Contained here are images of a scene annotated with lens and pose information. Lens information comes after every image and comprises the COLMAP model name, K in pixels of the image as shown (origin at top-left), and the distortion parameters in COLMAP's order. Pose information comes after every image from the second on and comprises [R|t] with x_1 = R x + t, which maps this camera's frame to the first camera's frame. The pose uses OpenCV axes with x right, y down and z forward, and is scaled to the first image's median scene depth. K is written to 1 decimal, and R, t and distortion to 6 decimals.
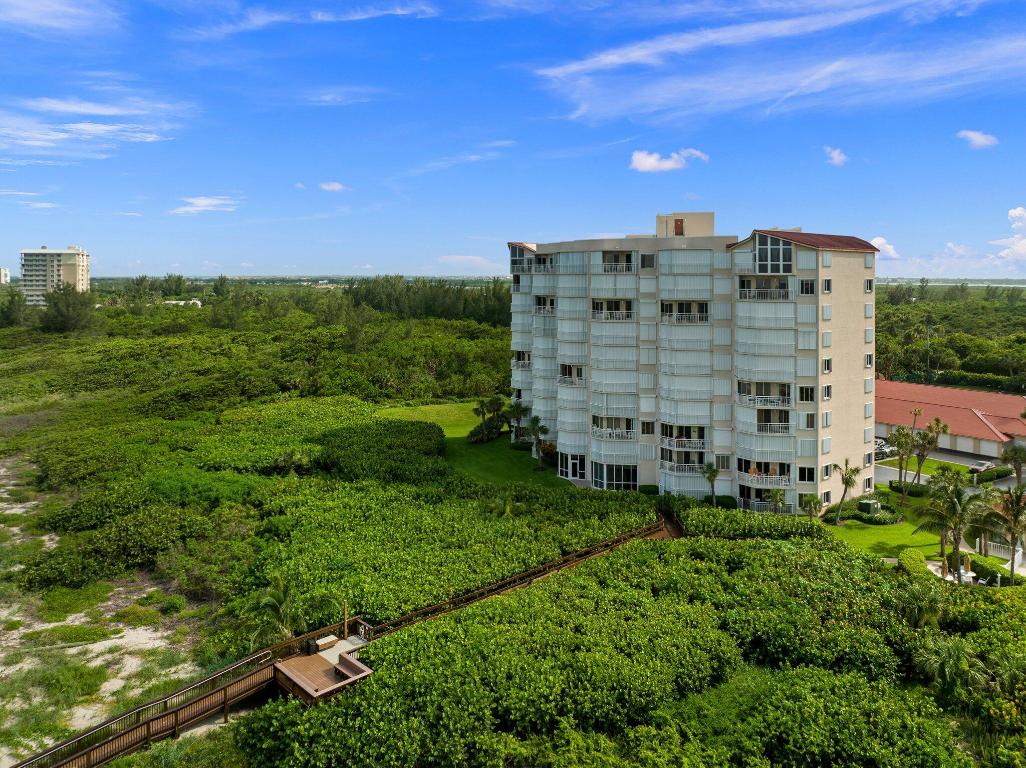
lens RADIAL K [[758.4, 0, 517.5], [0, 758.4, 291.9], [0, 0, 1]] dist [-0.024924, 0.001132]
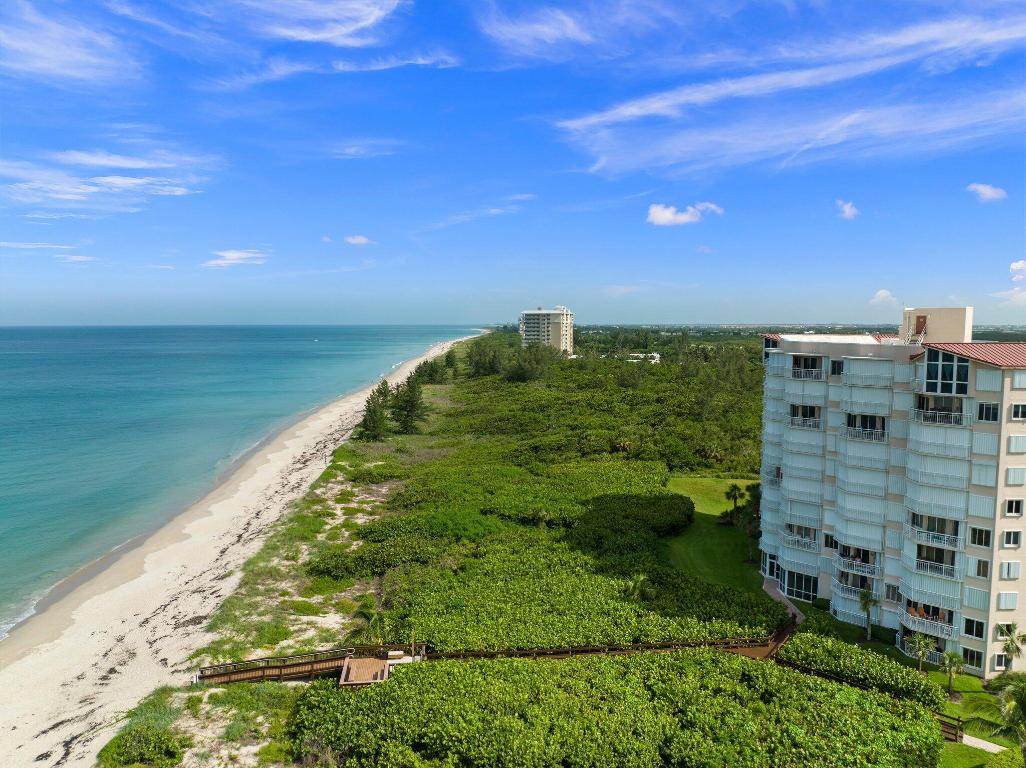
lens RADIAL K [[729.1, 0, 524.0], [0, 729.1, 384.6], [0, 0, 1]] dist [-0.056346, 0.026854]
pose [[0.798960, 0.053896, -0.598964, 0.445274], [-0.016193, 0.997543, 0.068161, -0.083072], [0.601166, -0.044759, 0.797870, 0.054534]]
